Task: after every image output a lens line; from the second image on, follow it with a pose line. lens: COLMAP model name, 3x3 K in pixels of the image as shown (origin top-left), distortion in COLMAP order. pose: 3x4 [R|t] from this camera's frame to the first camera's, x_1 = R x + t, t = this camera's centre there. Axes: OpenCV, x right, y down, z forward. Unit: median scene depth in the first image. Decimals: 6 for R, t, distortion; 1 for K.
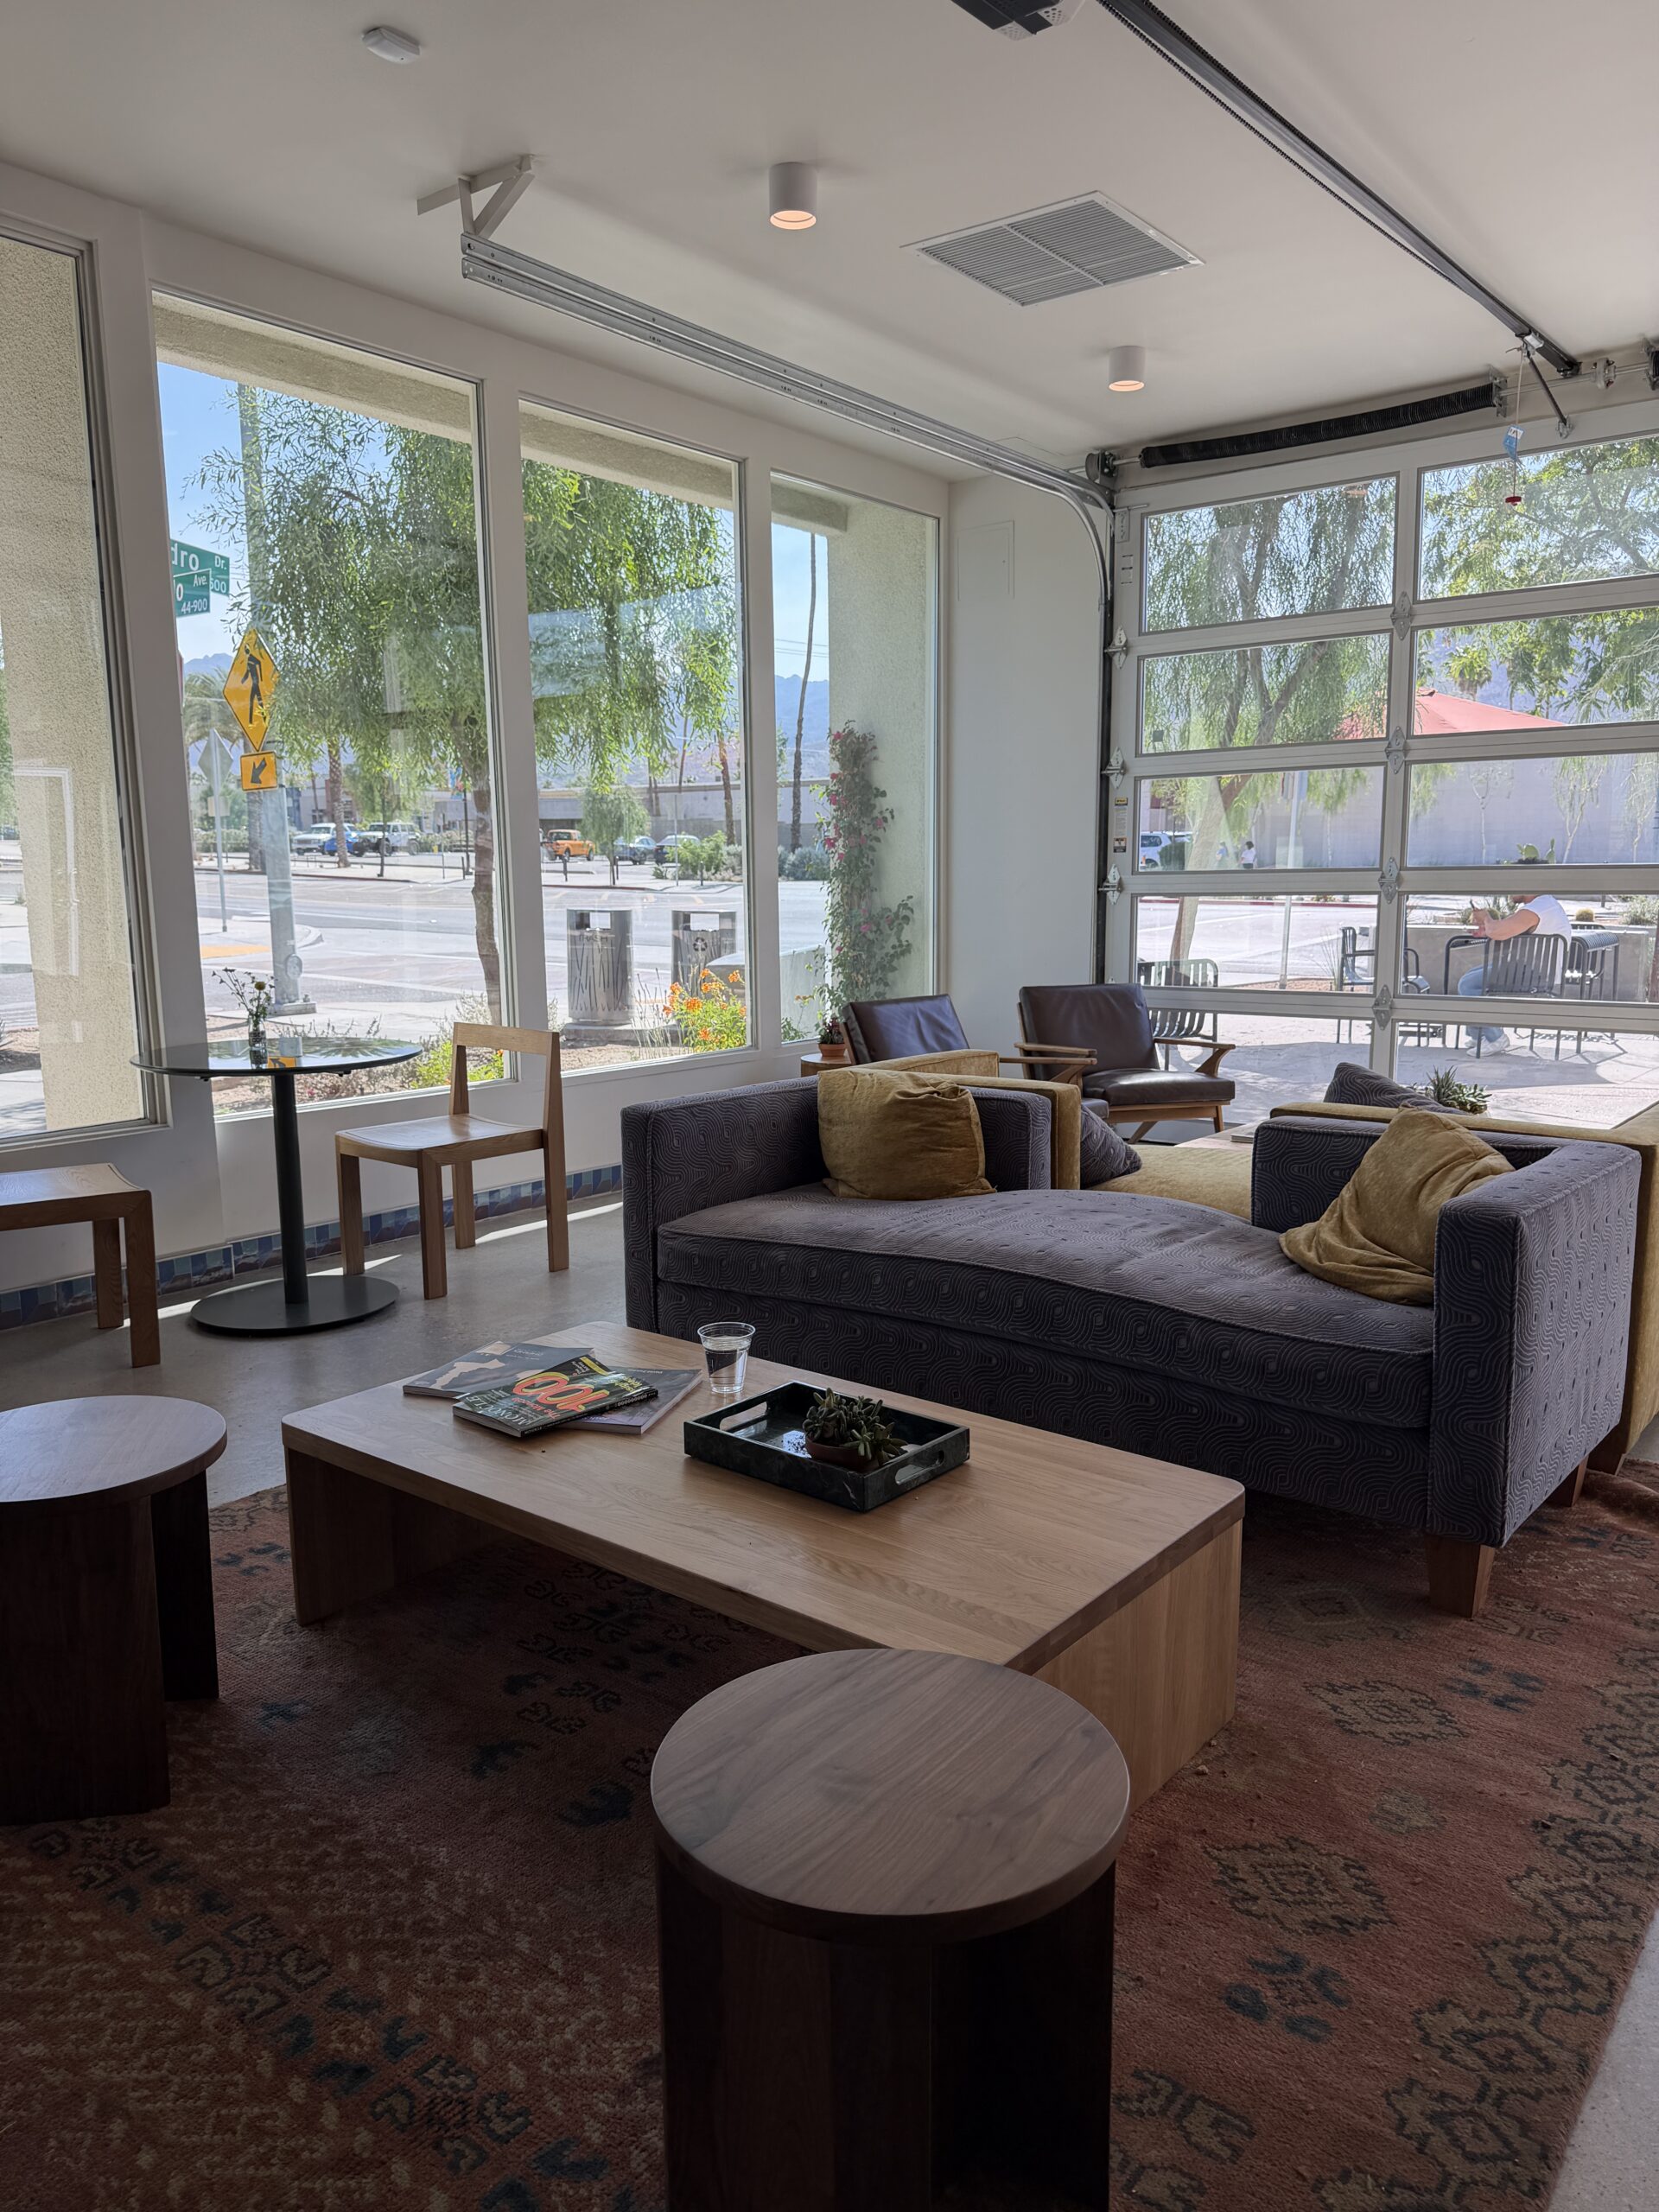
lens RADIAL K [[1562.6, 0, 844.4], [0, 1562.6, 1121.0], [0, 0, 1]] dist [0.088150, -0.115935]
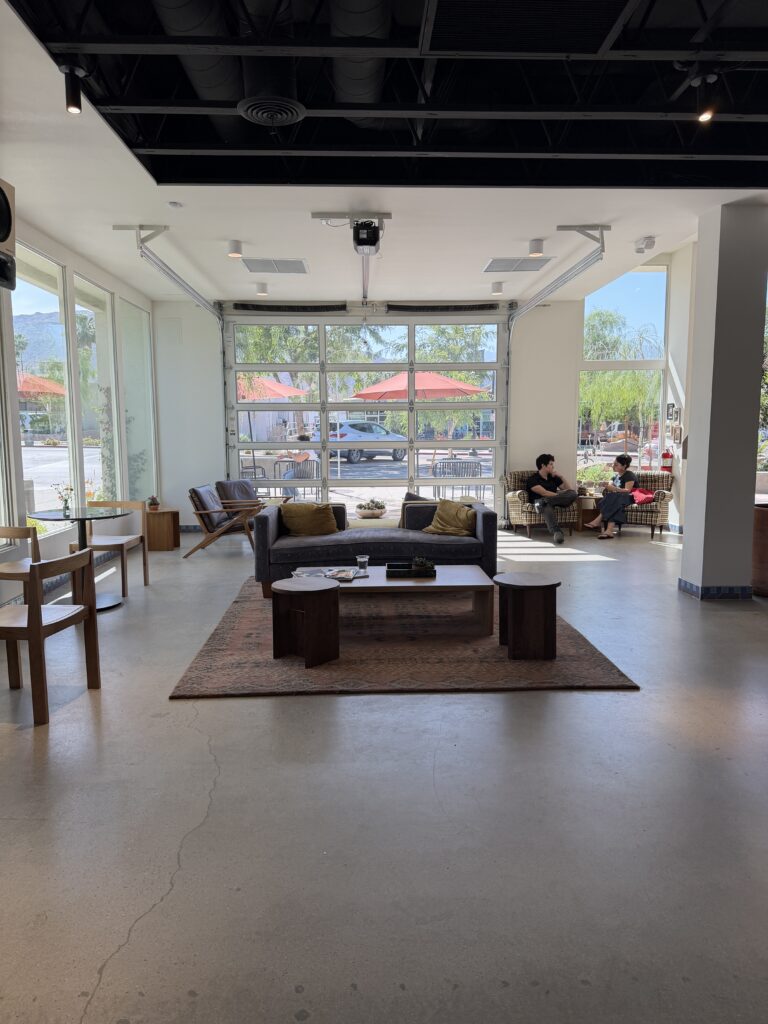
lens RADIAL K [[723.4, 0, 390.9], [0, 723.4, 519.0], [0, 0, 1]] dist [0.088150, -0.115935]
pose [[0.756905, -0.077419, 0.648924, -0.656023], [0.101425, 0.994843, 0.000386, 0.019186], [-0.645607, 0.065525, 0.760854, -0.286987]]
